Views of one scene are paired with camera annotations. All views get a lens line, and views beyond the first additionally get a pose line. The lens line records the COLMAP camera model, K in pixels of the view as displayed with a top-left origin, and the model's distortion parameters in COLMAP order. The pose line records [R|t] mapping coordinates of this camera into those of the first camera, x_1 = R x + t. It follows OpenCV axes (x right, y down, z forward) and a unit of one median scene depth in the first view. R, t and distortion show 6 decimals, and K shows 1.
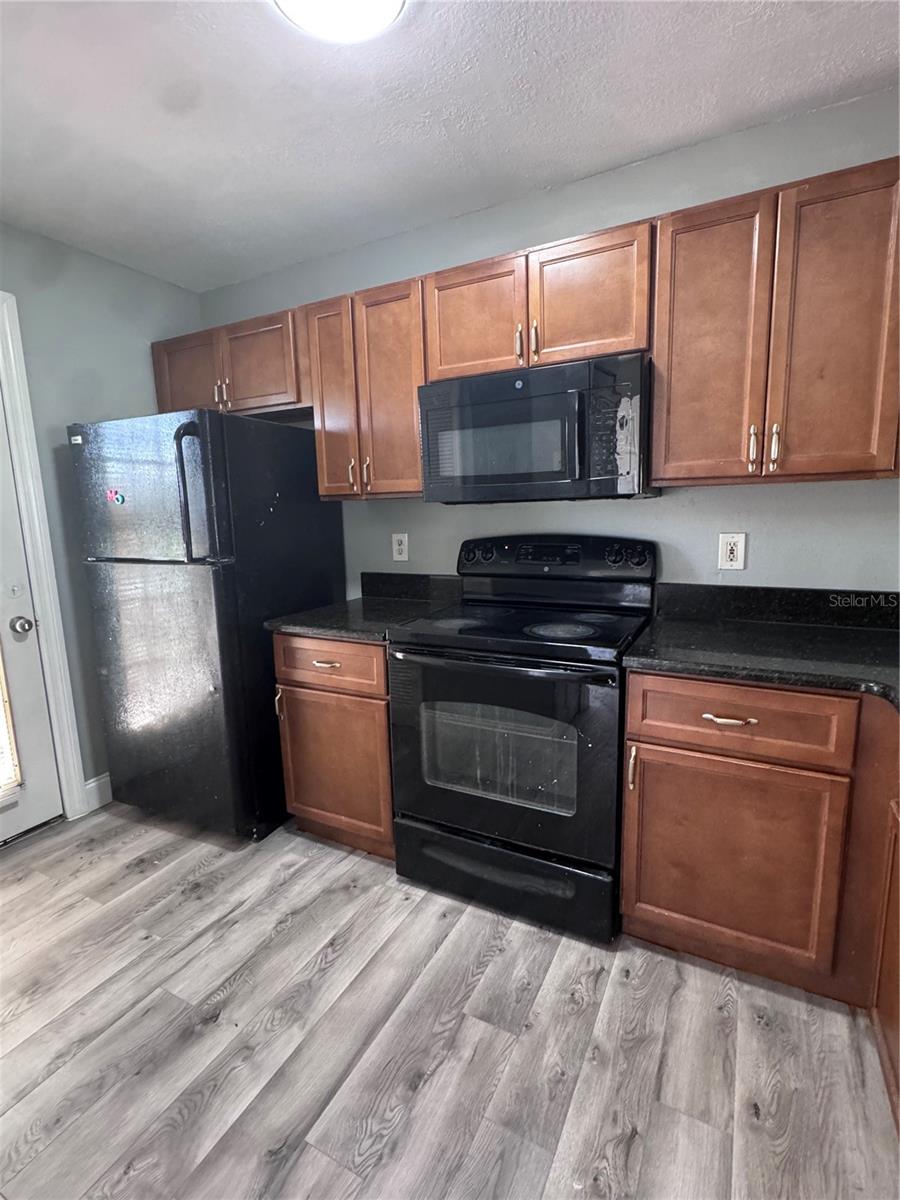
lens RADIAL K [[565.1, 0, 441.0], [0, 565.1, 598.2], [0, 0, 1]] dist [-0.002717, -0.000483]
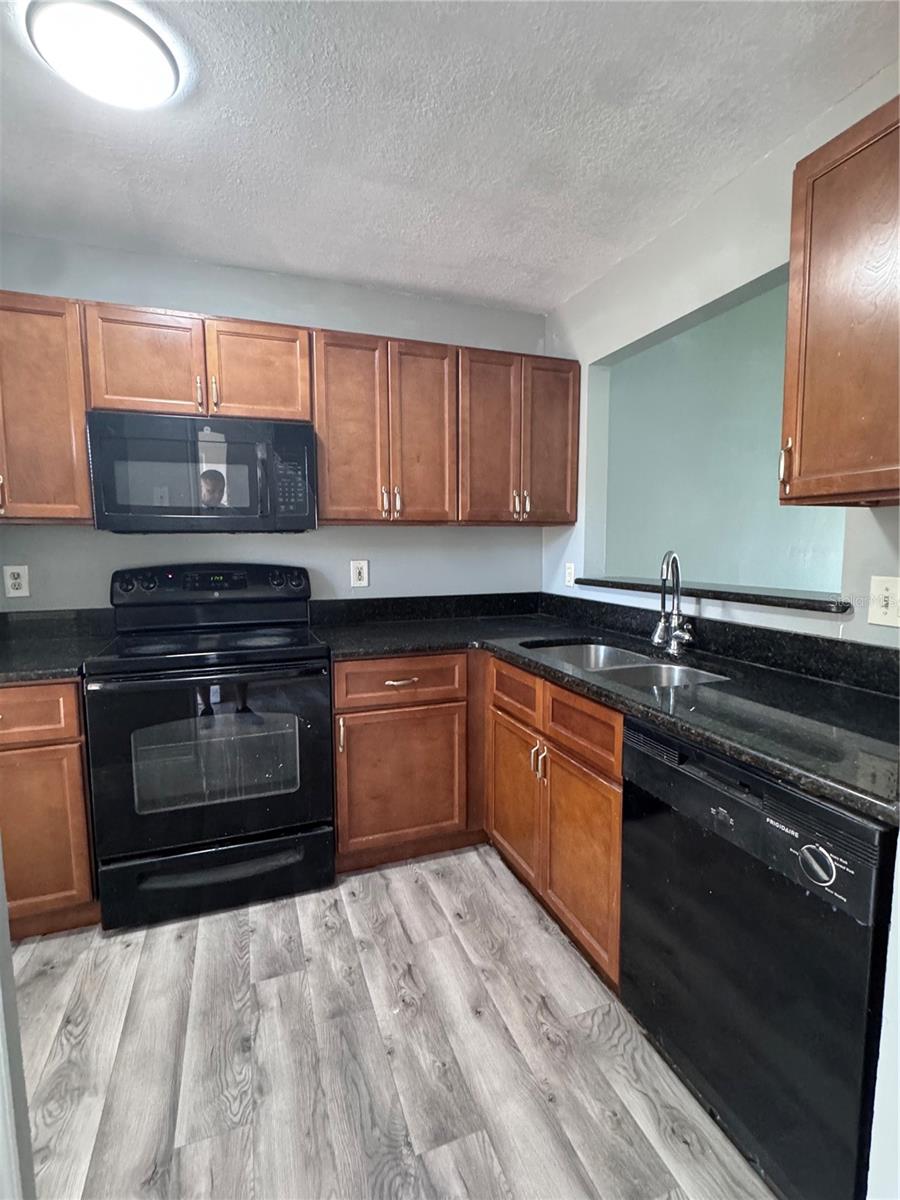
lens RADIAL K [[565.1, 0, 448.9], [0, 565.1, 598.6], [0, 0, 1]] dist [-0.002717, -0.000483]
pose [[0.667076, -0.051342, 0.743218, -0.450702], [0.103404, 0.994347, -0.024120, 0.041035], [-0.737778, 0.092942, 0.668614, -0.095720]]
